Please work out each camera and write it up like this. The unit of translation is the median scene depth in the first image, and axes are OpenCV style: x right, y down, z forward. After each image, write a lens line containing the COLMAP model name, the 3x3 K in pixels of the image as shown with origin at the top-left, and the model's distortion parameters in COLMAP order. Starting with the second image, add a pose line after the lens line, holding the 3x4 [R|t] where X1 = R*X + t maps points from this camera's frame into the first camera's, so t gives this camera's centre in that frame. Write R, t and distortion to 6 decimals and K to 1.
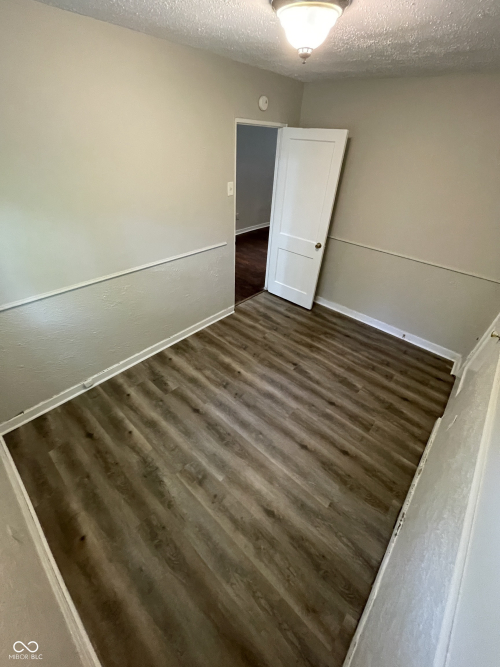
lens RADIAL K [[268.4, 0, 252.3], [0, 268.4, 333.4], [0, 0, 1]] dist [-0.000114, -0.000215]
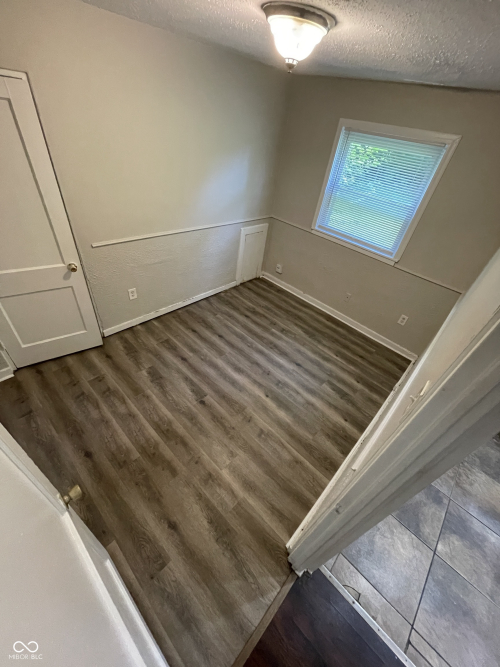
lens RADIAL K [[268.4, 0, 252.3], [0, 268.4, 333.4], [0, 0, 1]] dist [-0.000114, -0.000215]
pose [[-0.982721, -0.161244, -0.090888, 0.128545], [-0.126967, 0.229936, 0.964888, -0.844272], [-0.134684, 0.959755, -0.246435, 1.082521]]
